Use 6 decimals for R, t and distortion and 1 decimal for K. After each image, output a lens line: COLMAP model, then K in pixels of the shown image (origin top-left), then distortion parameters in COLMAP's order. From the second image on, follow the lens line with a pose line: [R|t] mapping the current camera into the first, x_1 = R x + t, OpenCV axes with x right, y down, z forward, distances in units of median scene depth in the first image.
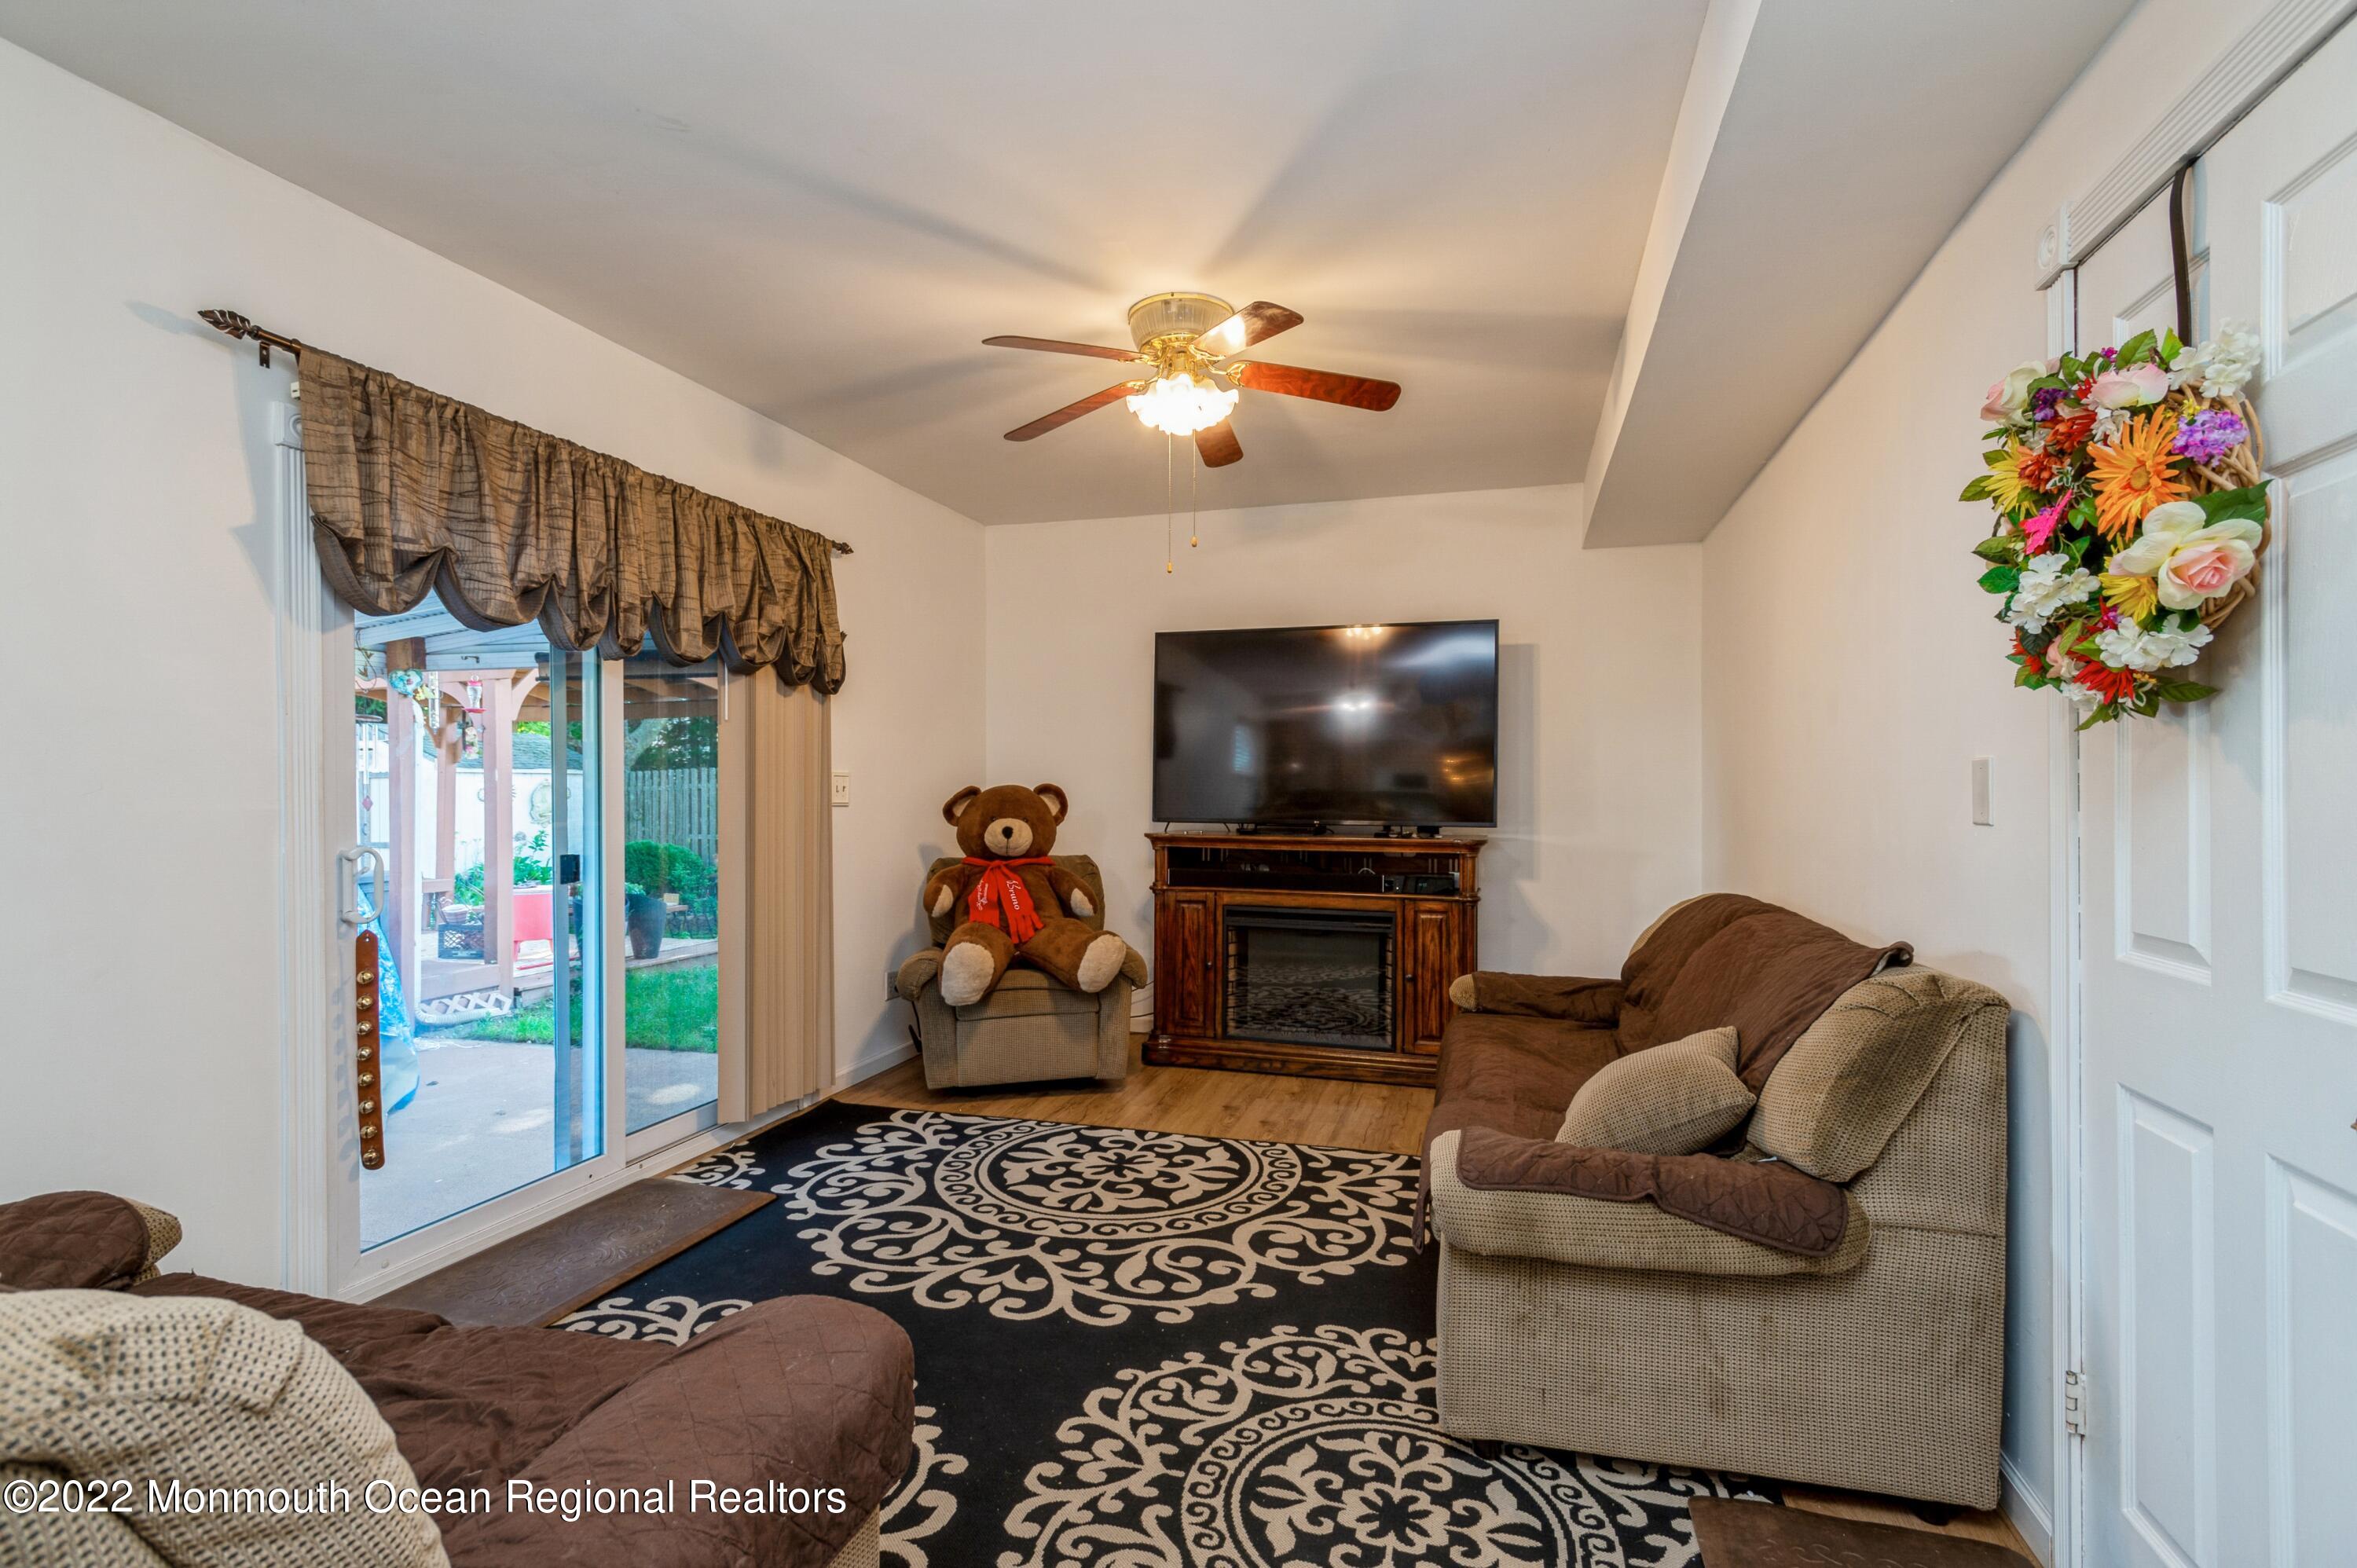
lens RADIAL K [[1101.0, 0, 1179.5], [0, 1101.0, 786.4], [0, 0, 1]] dist [0.000211, -0.000173]
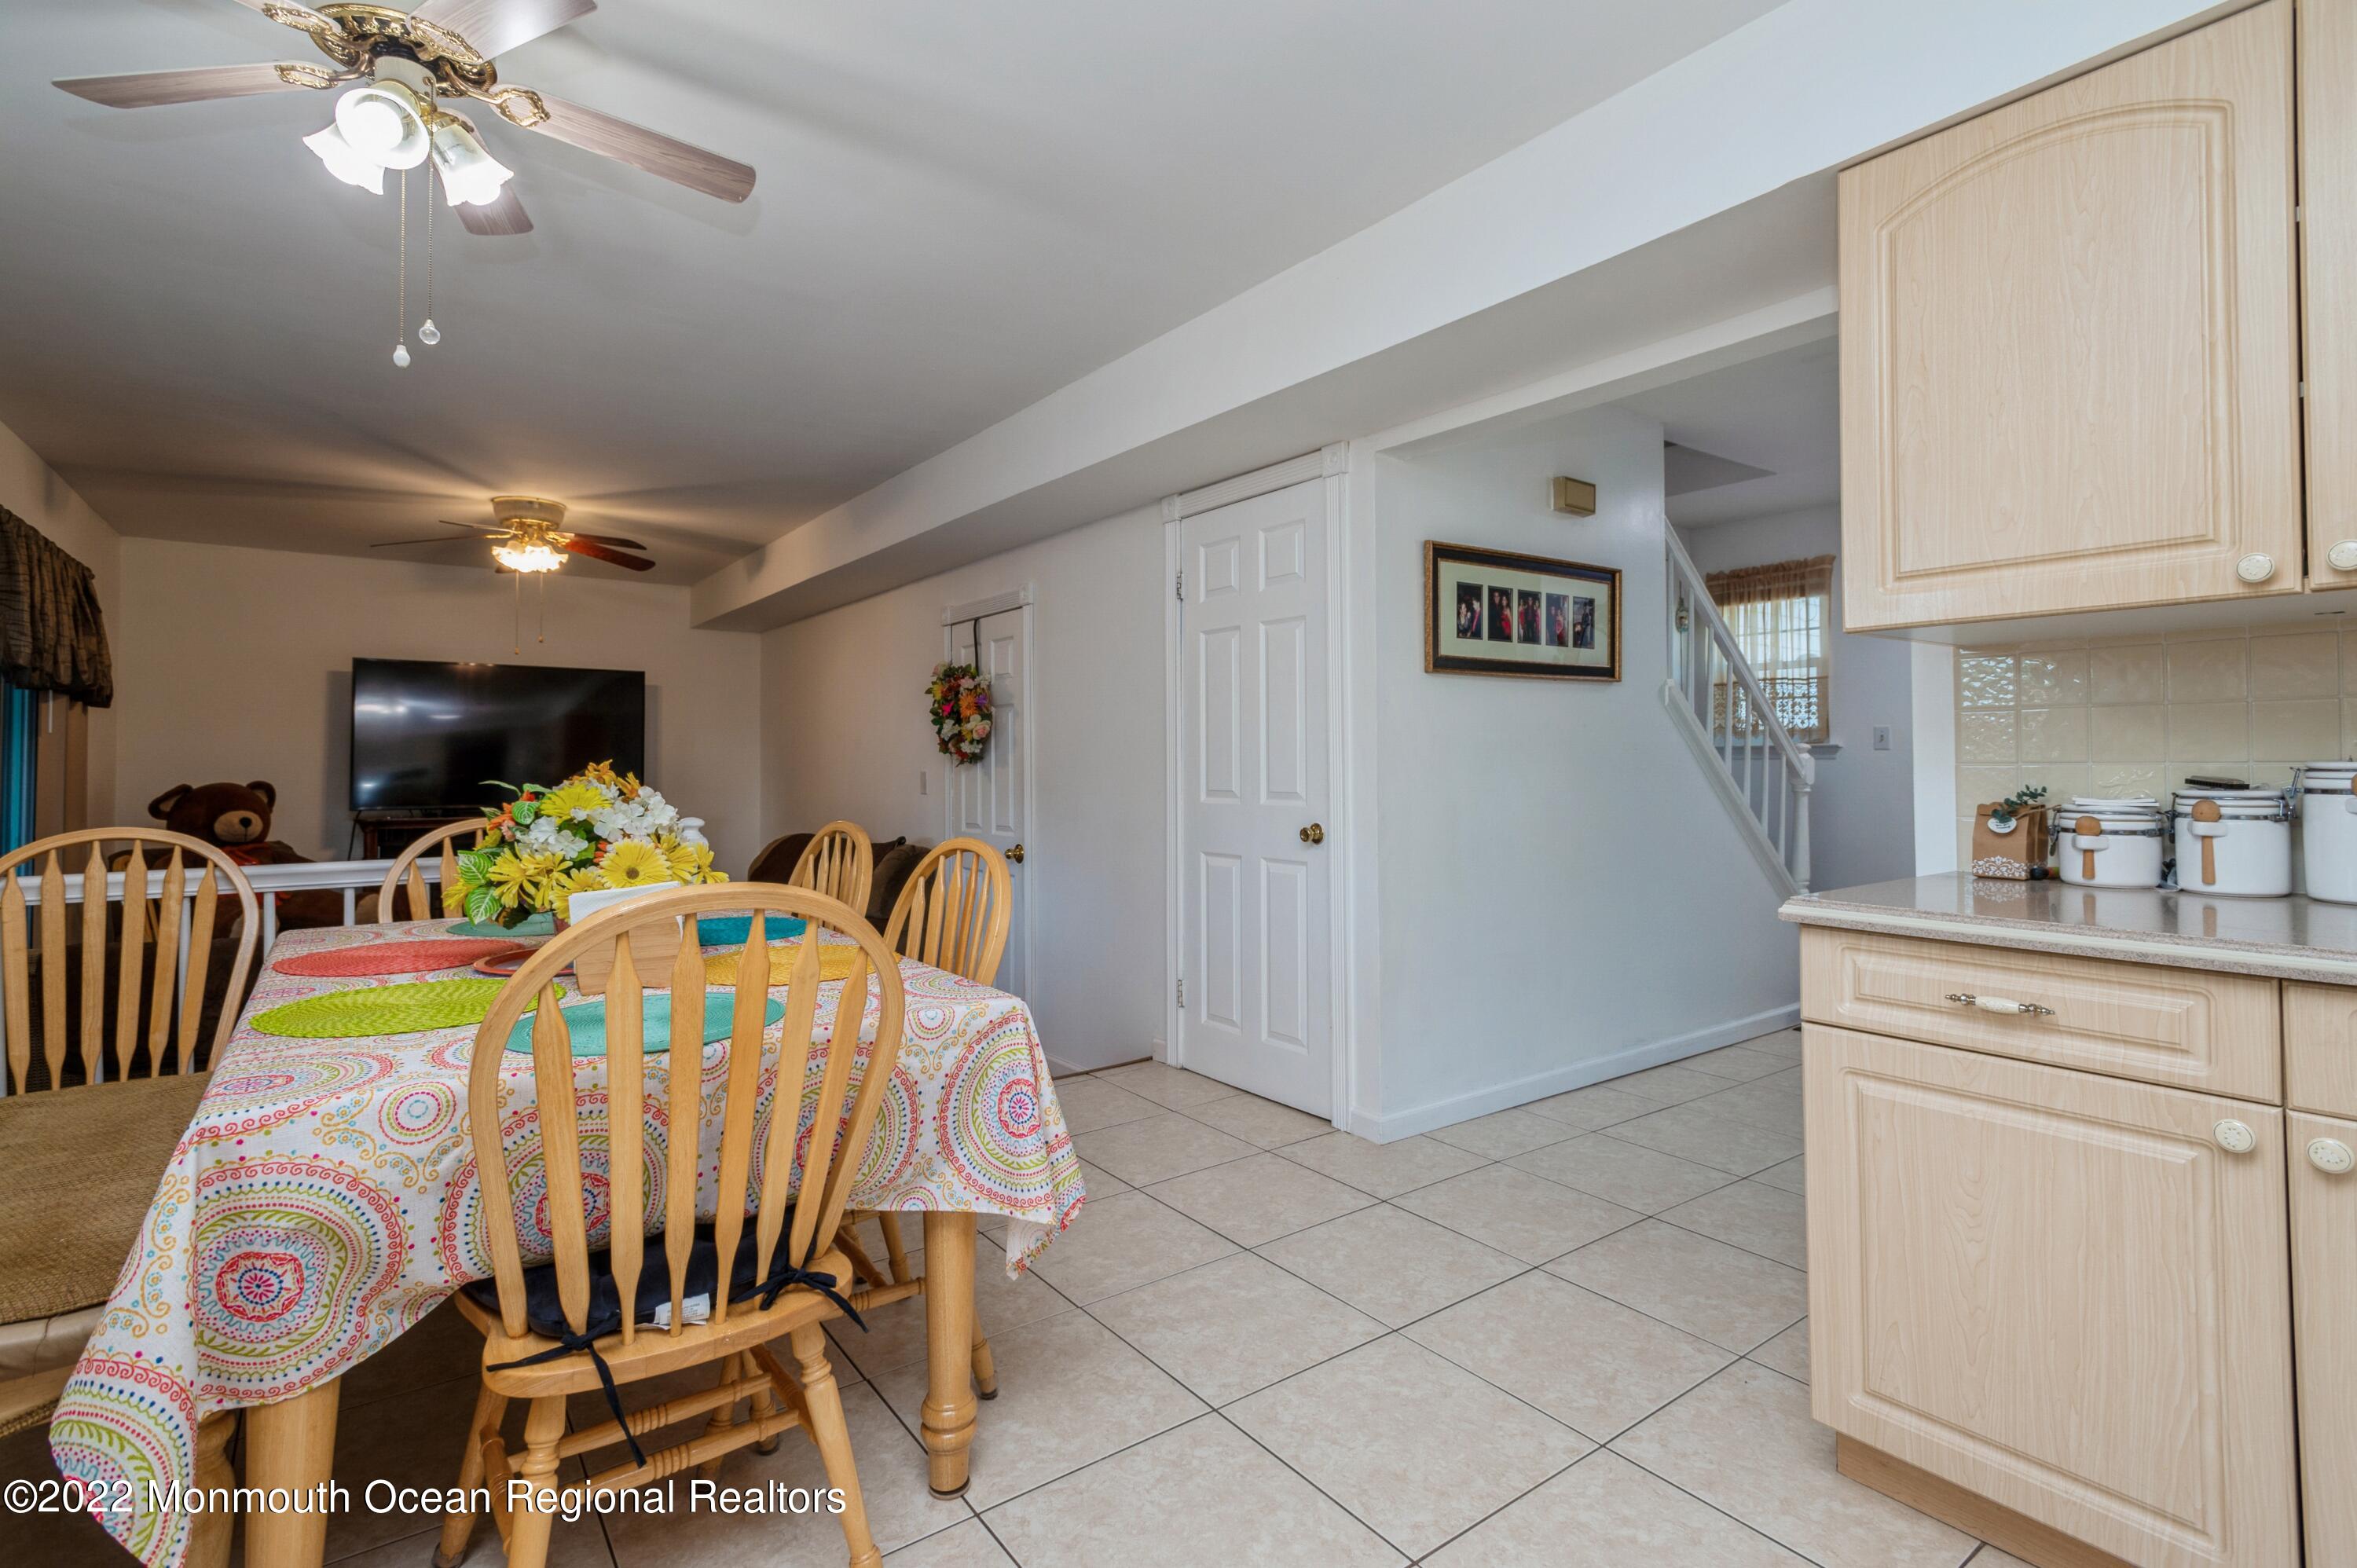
lens RADIAL K [[1101.0, 0, 1165.2], [0, 1101.0, 743.1], [0, 0, 1]] dist [0.000211, -0.000173]
pose [[0.610542, 0.011598, 0.791899, -0.824878], [0.005309, 0.999810, -0.018736, -0.028667], [-0.791966, 0.015644, 0.610365, -0.889698]]
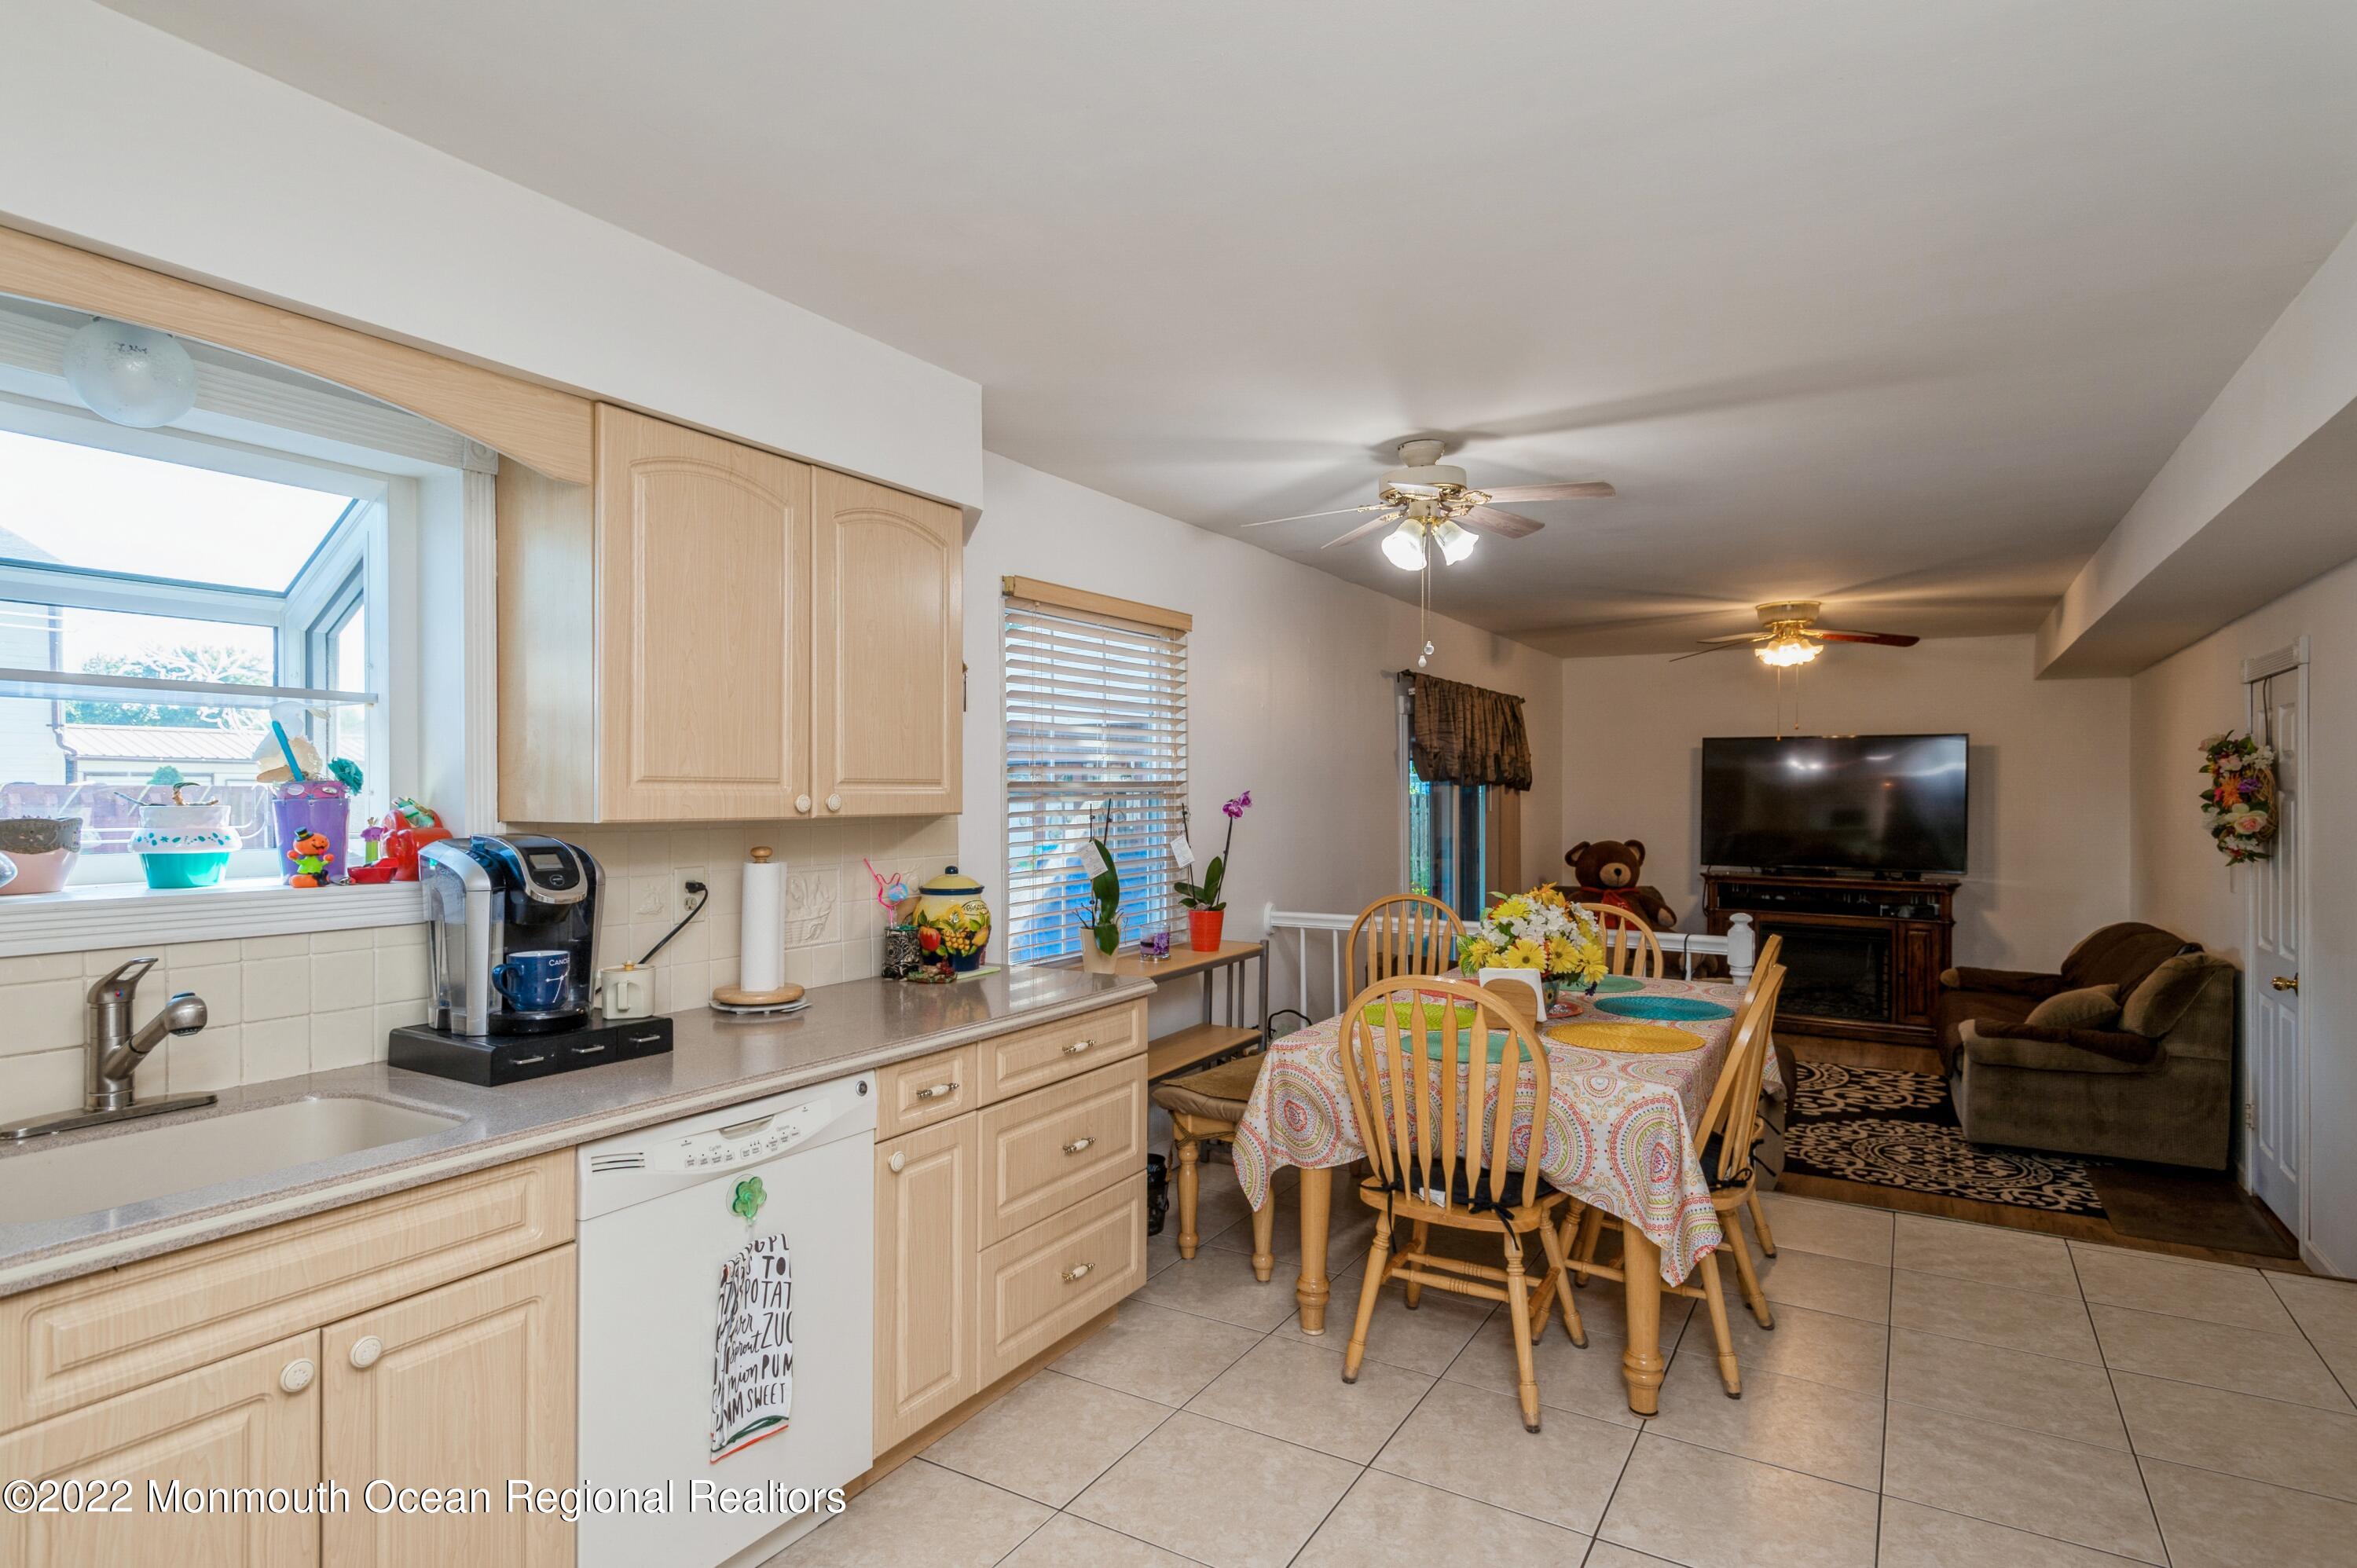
lens RADIAL K [[1215.7, 0, 1169.1], [0, 1215.7, 786.5], [0, 0, 1]] dist [-0.001790, -0.001851]
pose [[0.964745, -0.001199, -0.263184, -0.530105], [0.000047, 0.999990, -0.004387, -0.123376], [0.263186, 0.004220, 0.964736, -1.436072]]
